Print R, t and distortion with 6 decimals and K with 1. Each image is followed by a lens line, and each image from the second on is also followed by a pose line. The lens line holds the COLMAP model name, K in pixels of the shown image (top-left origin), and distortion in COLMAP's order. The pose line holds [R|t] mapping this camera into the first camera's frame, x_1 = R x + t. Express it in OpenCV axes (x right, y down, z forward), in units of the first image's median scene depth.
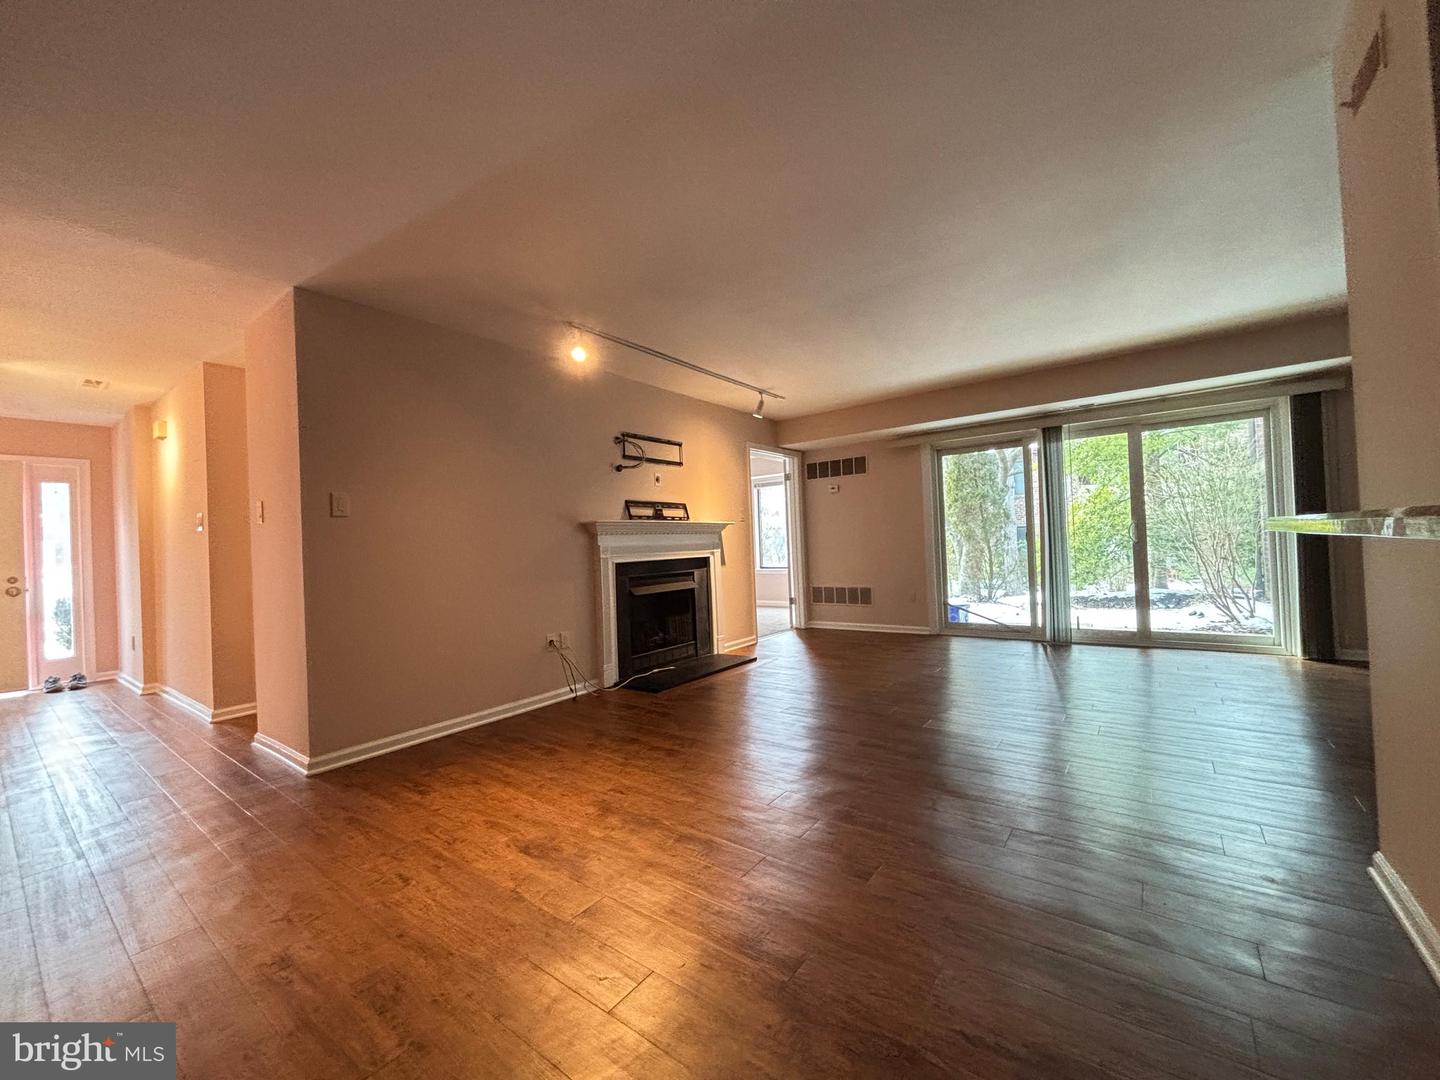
lens RADIAL K [[577.7, 0, 720.0], [0, 577.7, 540.0], [0, 0, 1]] dist [0.000261, 0.000084]
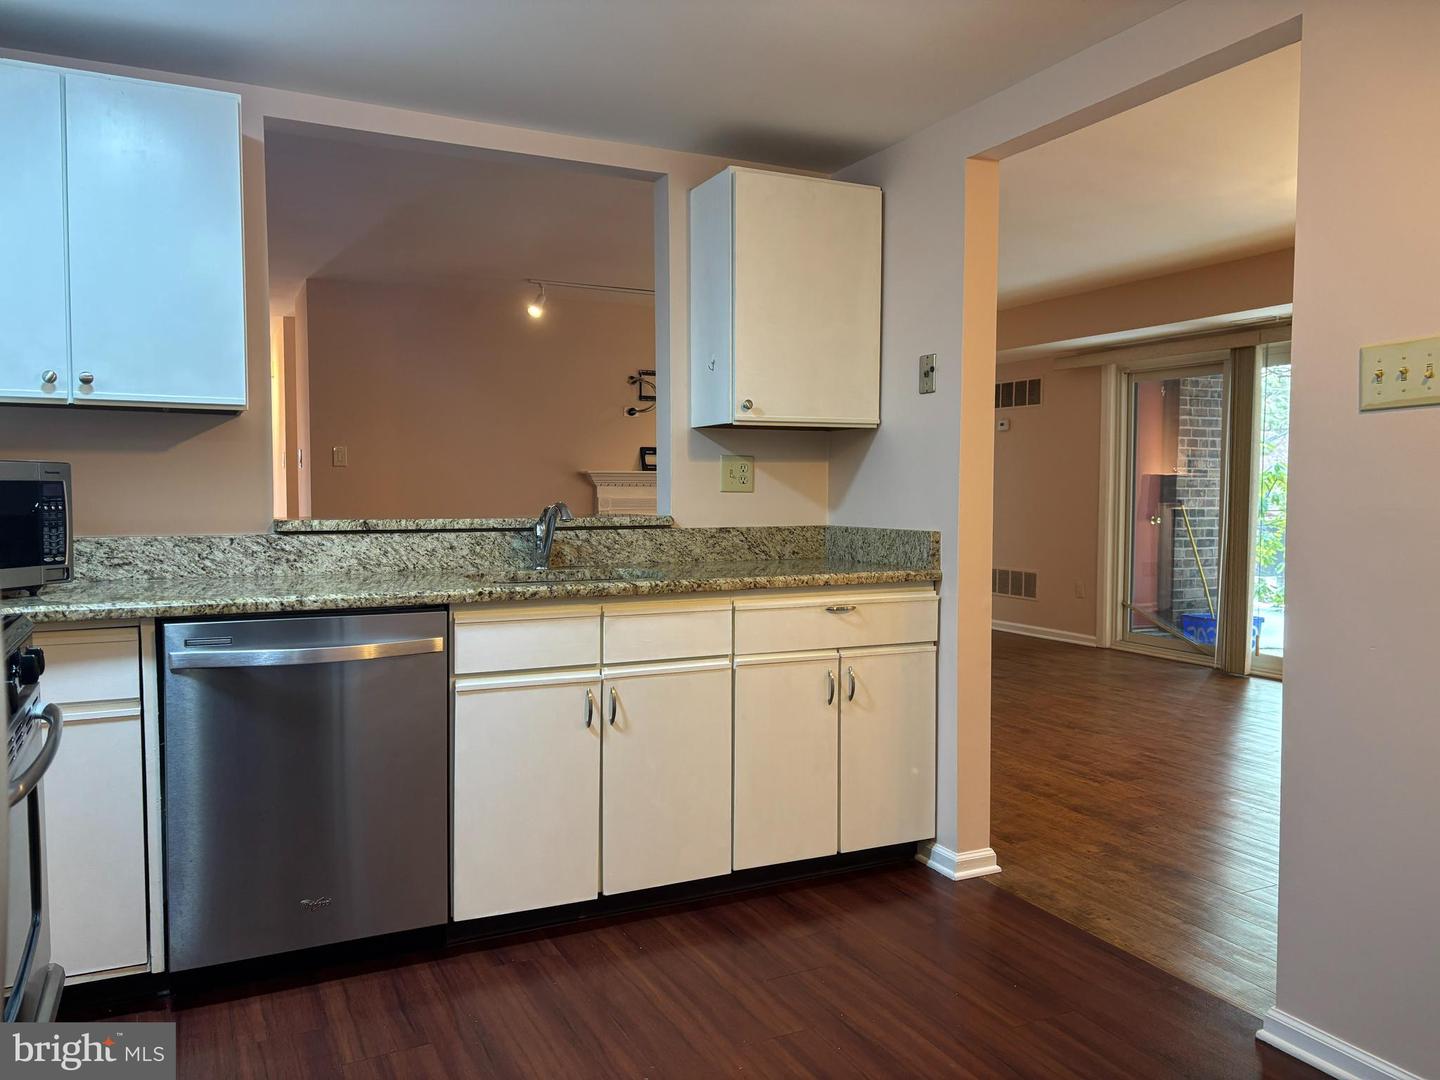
lens RADIAL K [[1085.5, 0, 720.0], [0, 1085.5, 540.0], [0, 0, 1]] dist [0.001436, -0.000288]
pose [[0.896026, 0.061429, -0.439731, 0.657585], [-0.033437, 0.996906, 0.071131, -0.047537], [0.442740, -0.049032, 0.895308, -0.424195]]
